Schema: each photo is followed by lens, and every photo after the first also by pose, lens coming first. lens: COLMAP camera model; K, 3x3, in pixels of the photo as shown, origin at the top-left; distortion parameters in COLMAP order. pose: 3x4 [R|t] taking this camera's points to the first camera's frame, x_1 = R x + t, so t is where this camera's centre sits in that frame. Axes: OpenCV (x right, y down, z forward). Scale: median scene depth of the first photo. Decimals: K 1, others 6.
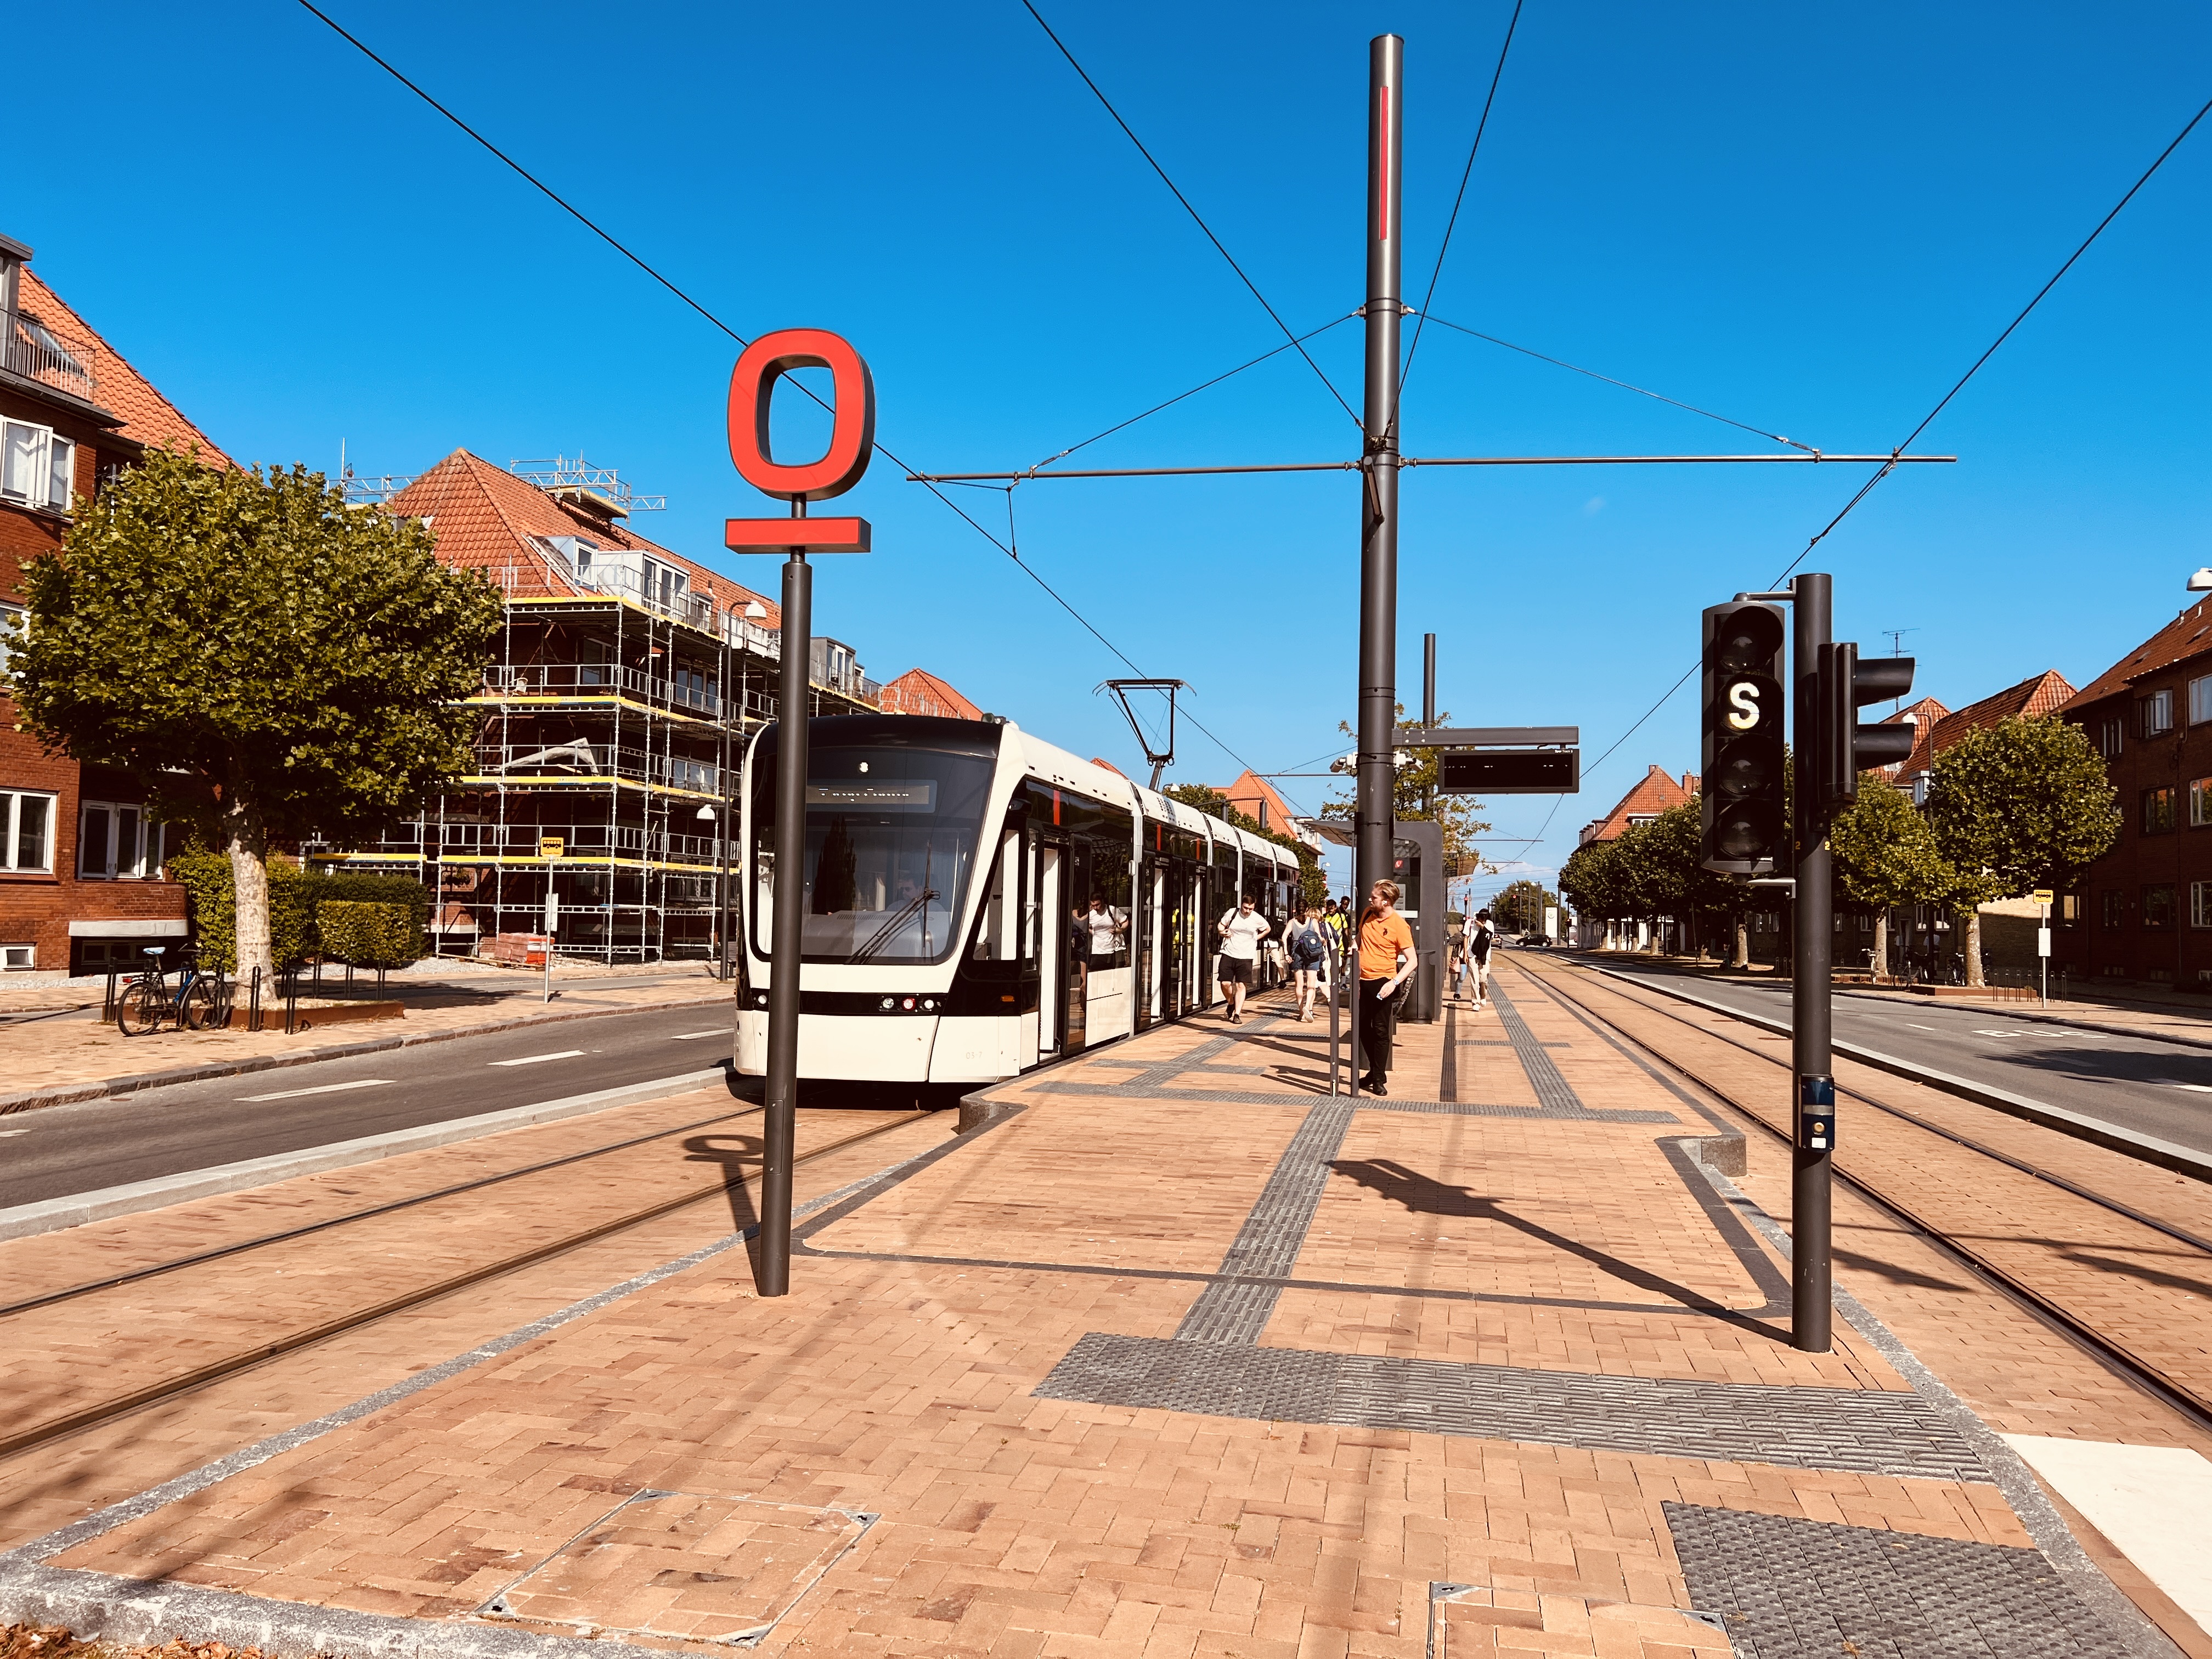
lens RADIAL K [[1651.8, 0, 1099.0], [0, 1651.8, 853.2], [0, 0, 1]] dist [0.060272, -0.065592]
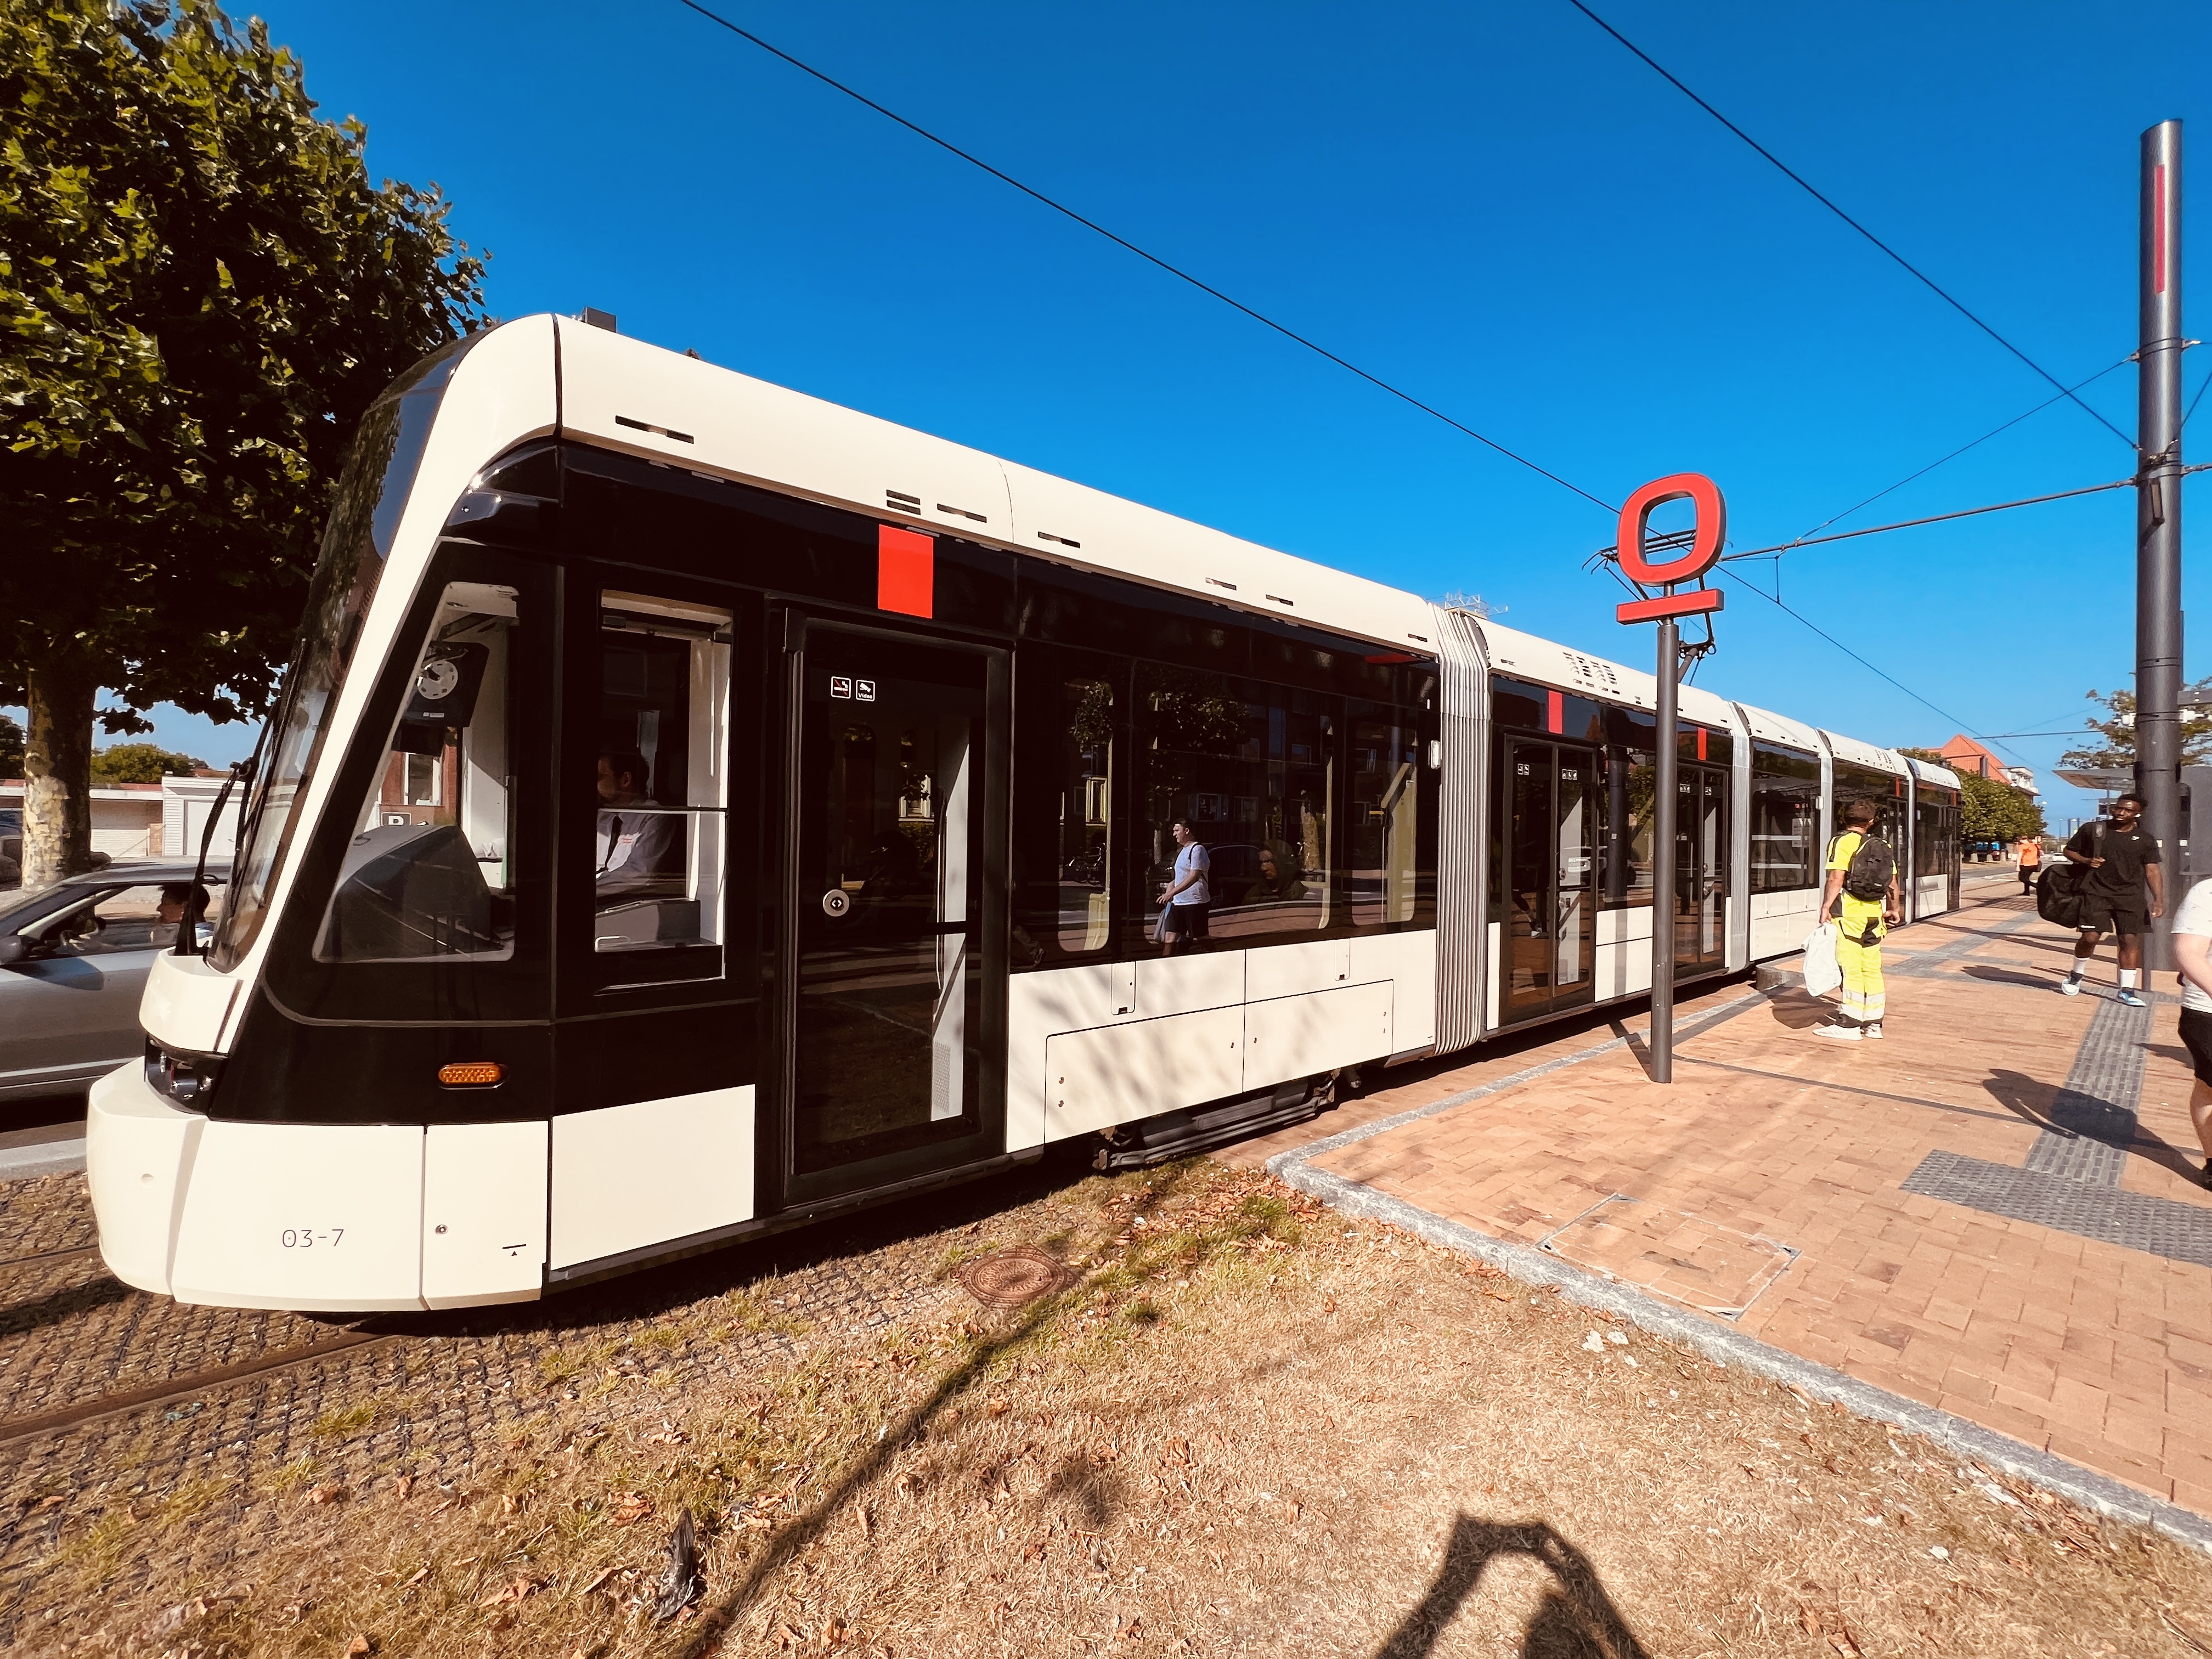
lens RADIAL K [[880.5, 0, 1109.8], [0, 880.5, 832.5], [0, 0, 1]] dist [-0.002336, 0.000313]
pose [[0.780266, -0.009595, -0.625374, -0.032826], [0.025616, 0.999534, 0.016625, -0.002128], [0.624923, -0.028991, 0.780148, 0.002066]]
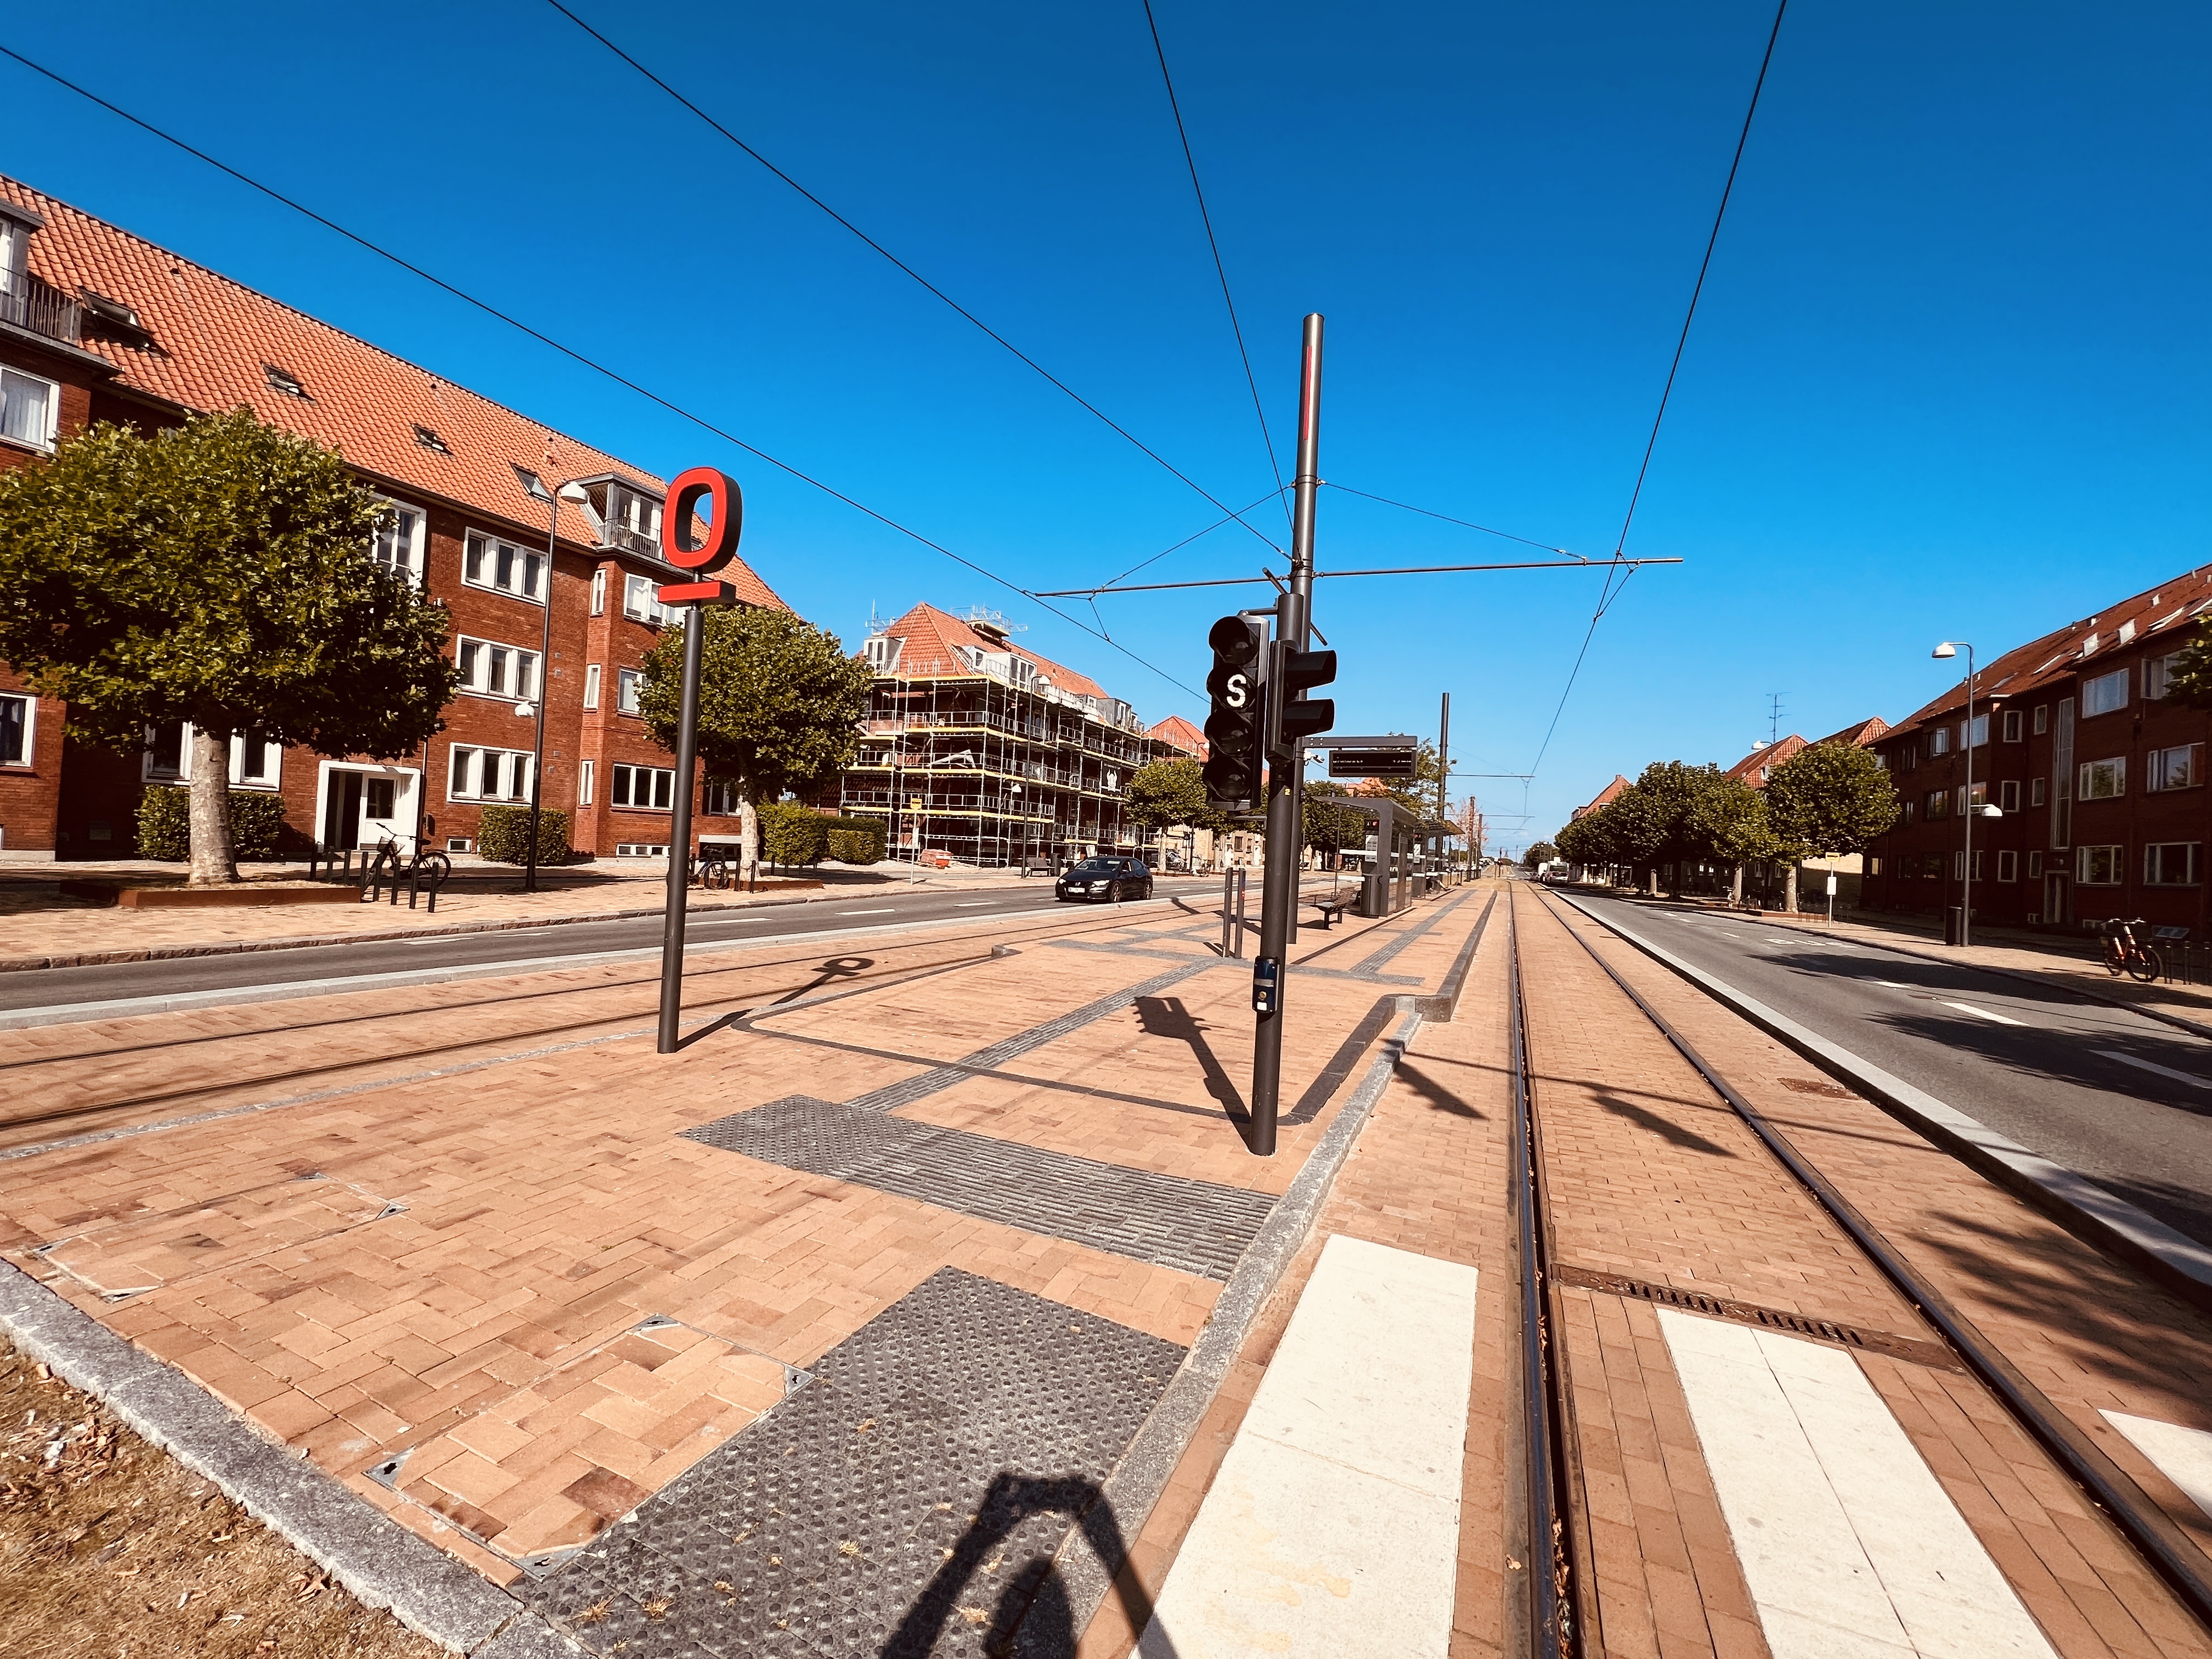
lens RADIAL K [[880.5, 0, 1103.7], [0, 880.5, 833.4], [0, 0, 1]] dist [-0.002336, 0.000313]
pose [[0.975718, 0.028357, -0.217187, 0.177989], [-0.024393, 0.999484, 0.020911, 0.007436], [0.217668, -0.015105, 0.975906, 0.102317]]
